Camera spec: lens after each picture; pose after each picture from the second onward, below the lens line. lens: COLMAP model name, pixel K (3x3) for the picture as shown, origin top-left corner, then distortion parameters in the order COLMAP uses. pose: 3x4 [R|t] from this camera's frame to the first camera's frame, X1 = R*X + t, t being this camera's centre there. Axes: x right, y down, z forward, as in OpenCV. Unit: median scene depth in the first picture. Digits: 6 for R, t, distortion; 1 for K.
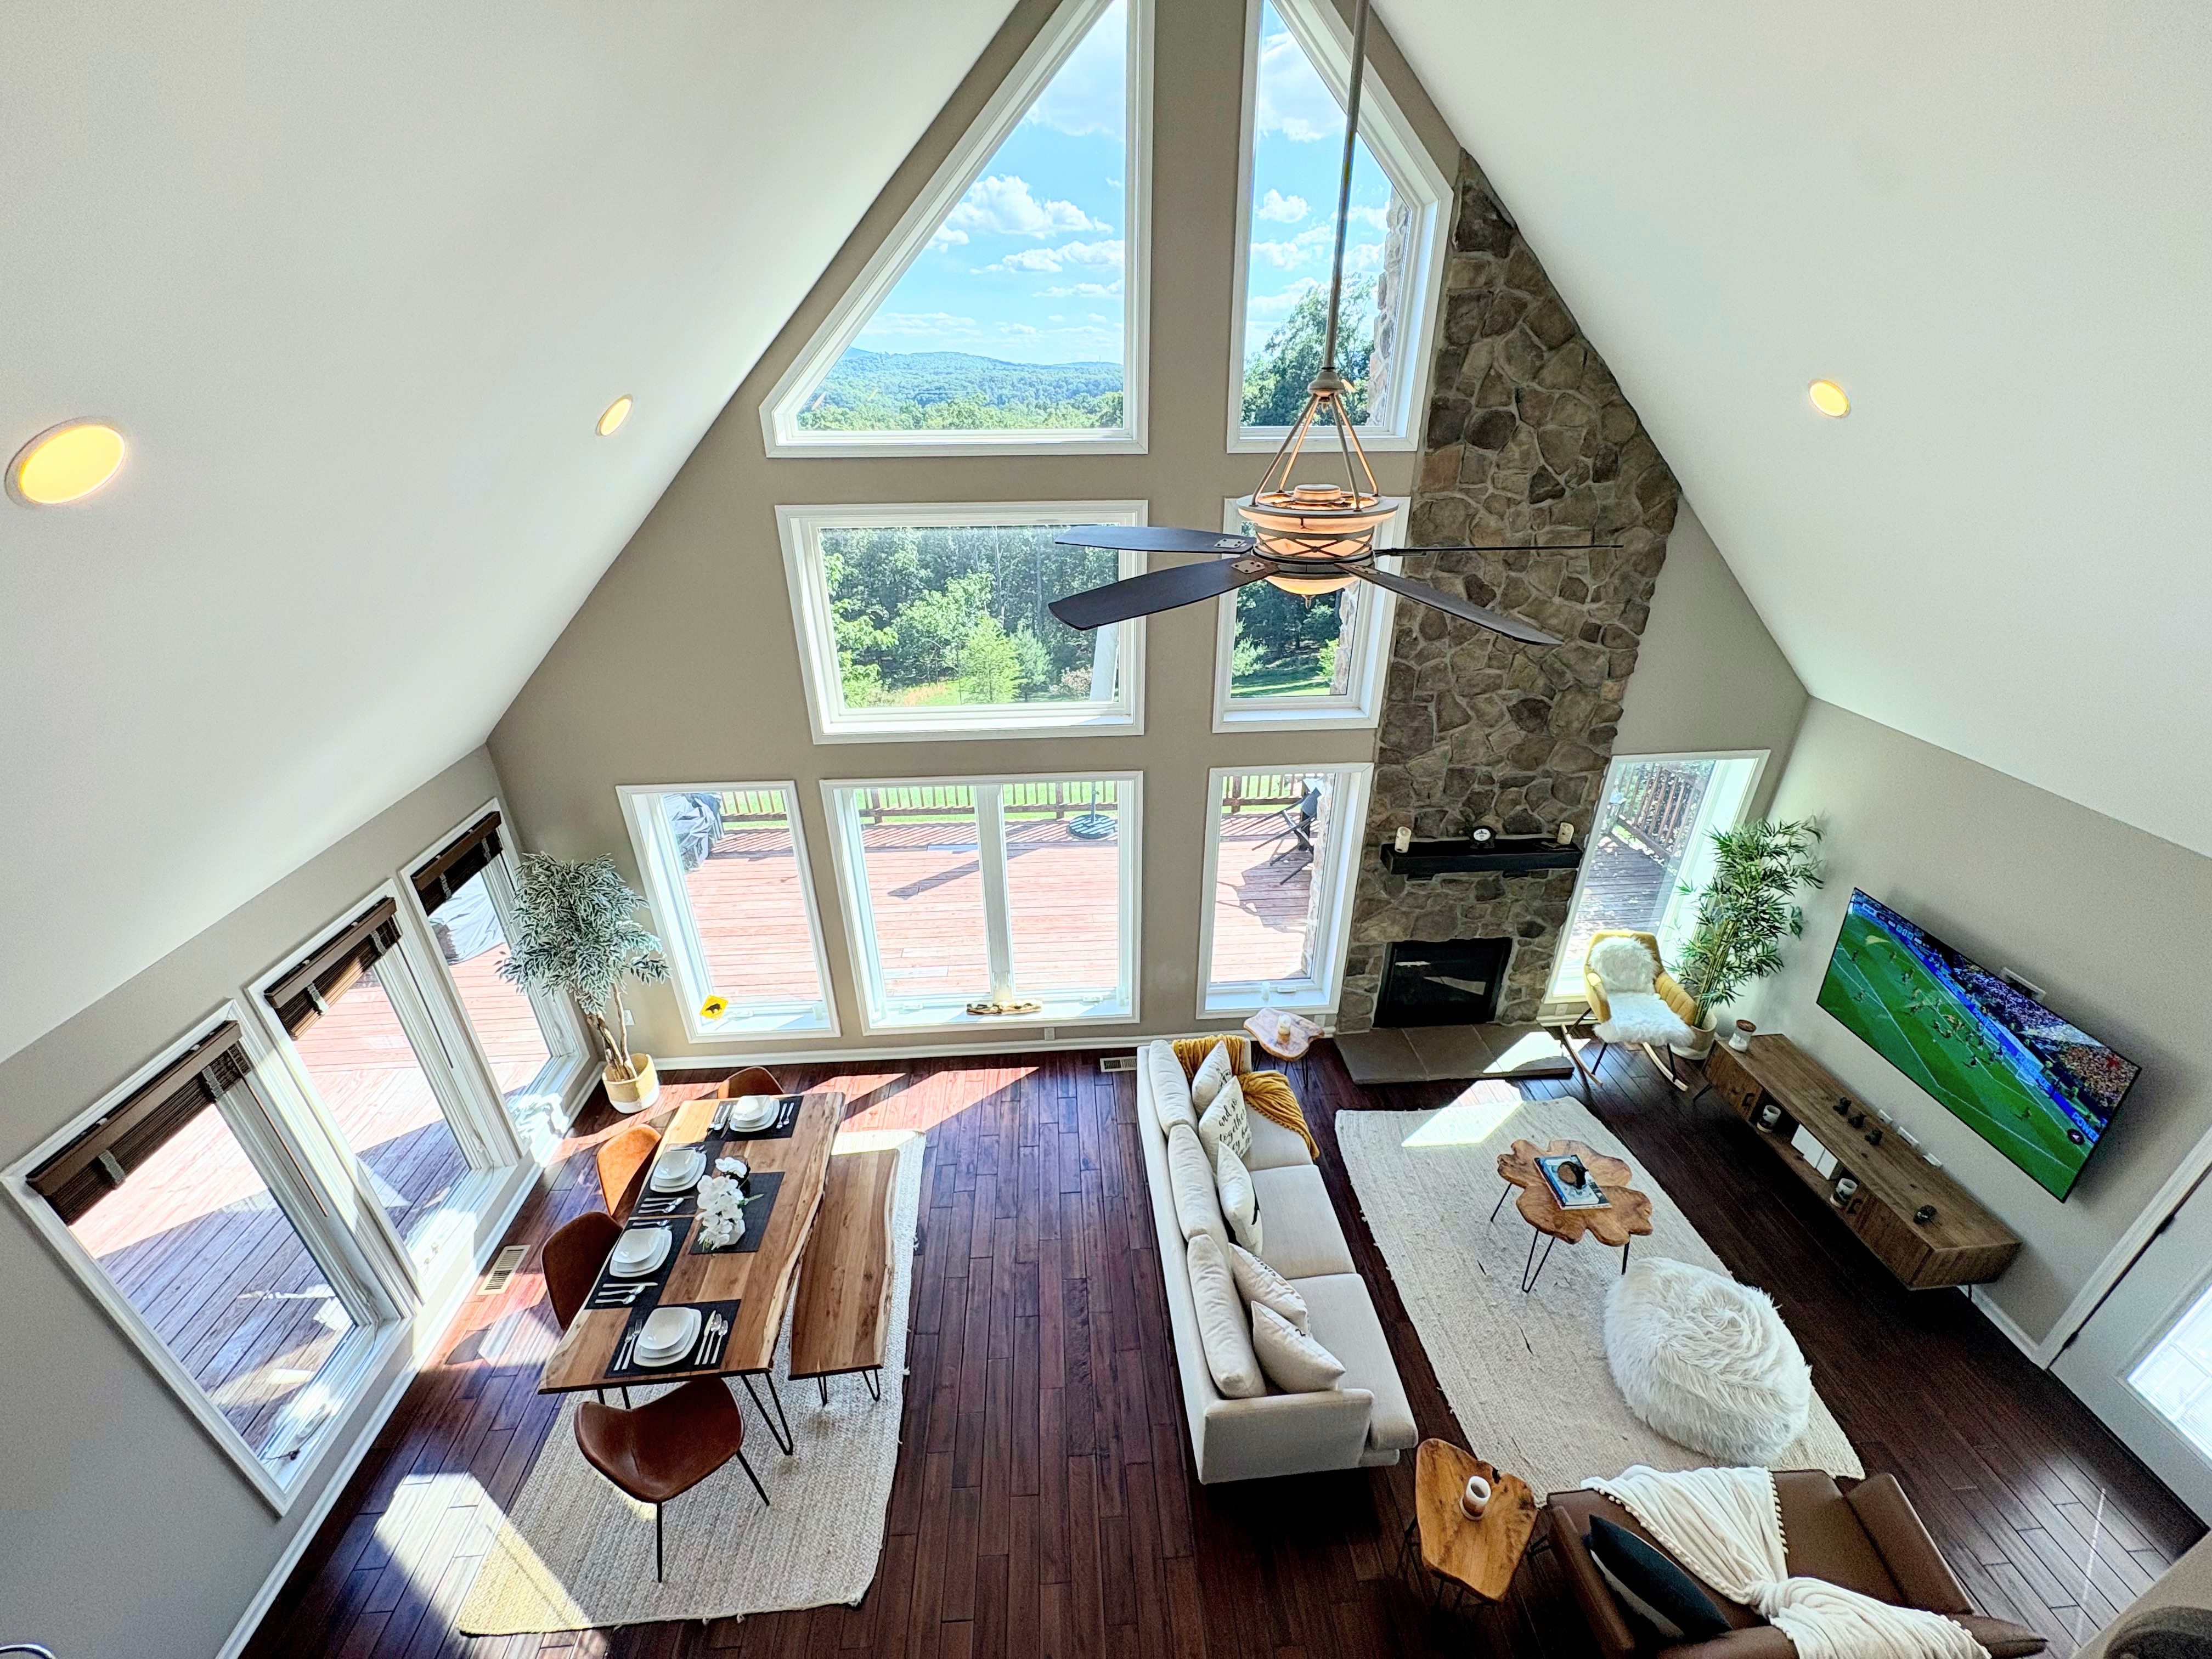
lens RADIAL K [[875.5, 0, 1116.4], [0, 875.5, 835.5], [0, 0, 1]] dist [0.002664, 0.000377]
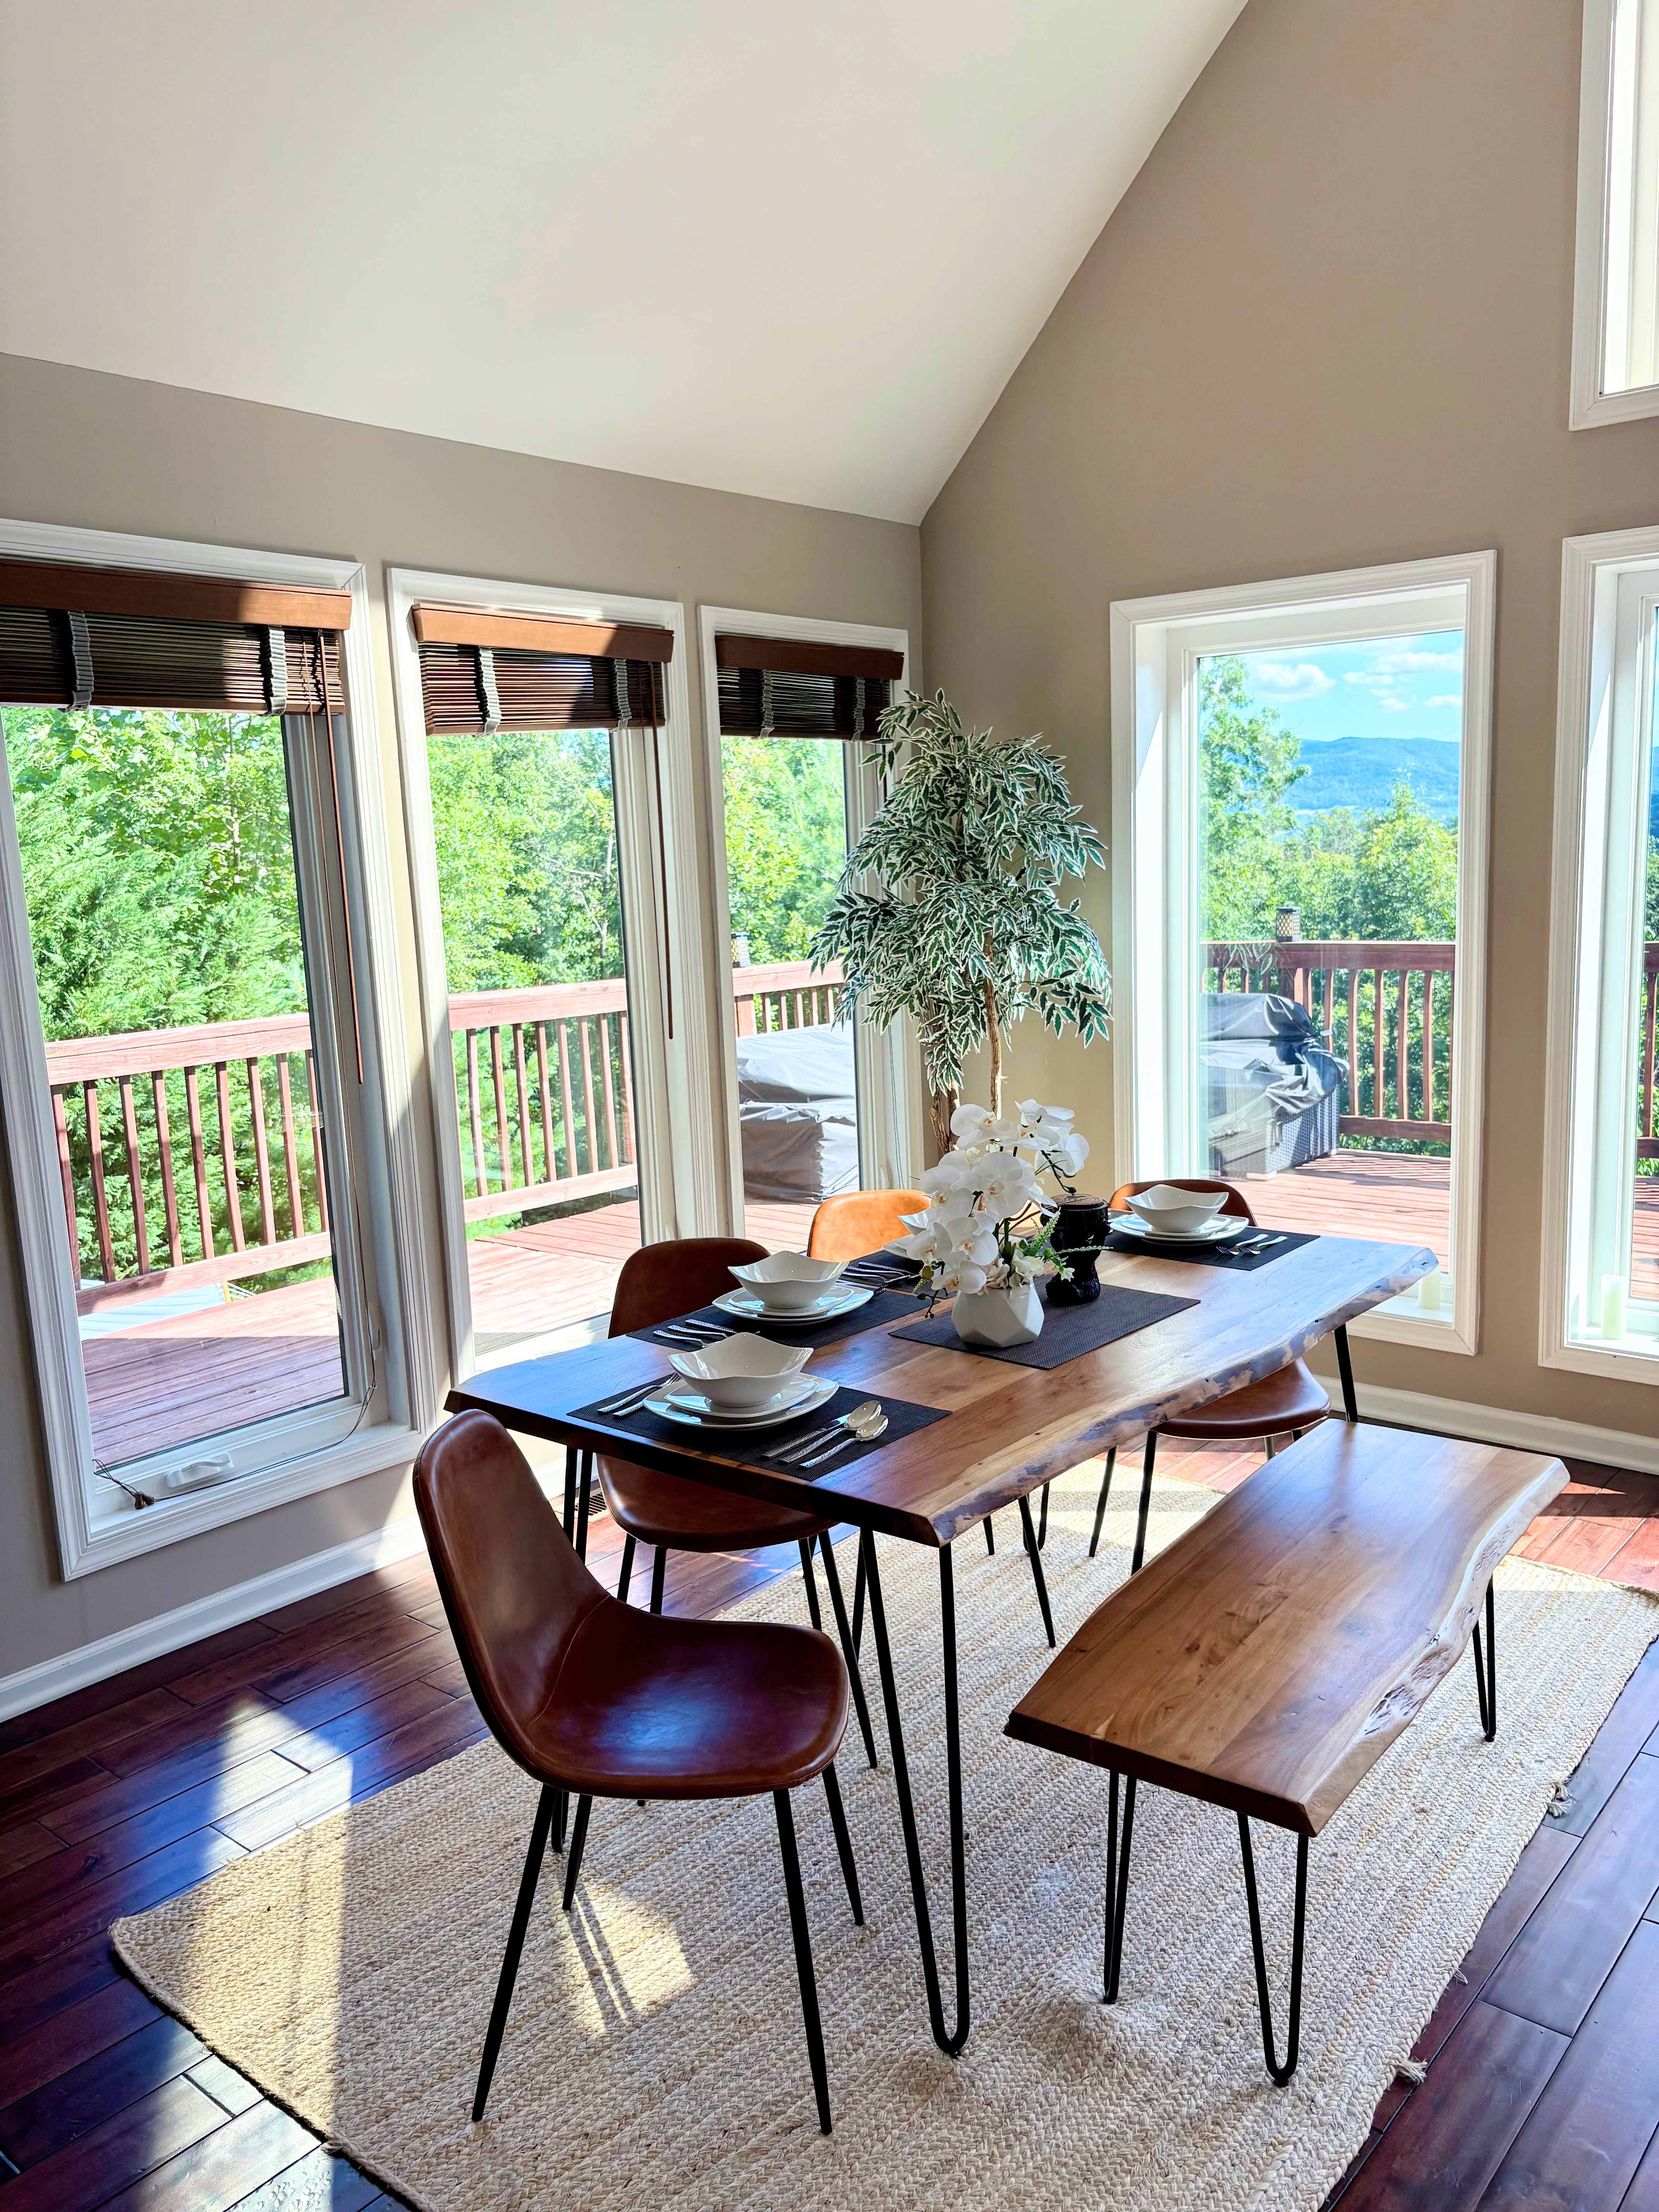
lens RADIAL K [[1697.3, 0, 847.2], [0, 1697.3, 1133.5], [0, 0, 1]] dist [0.047176, -0.043054]
pose [[0.720296, 0.091795, -0.687566, -0.030835], [-0.283752, 0.943473, -0.171299, 0.414799], [0.632976, 0.318484, 0.705627, 0.383709]]
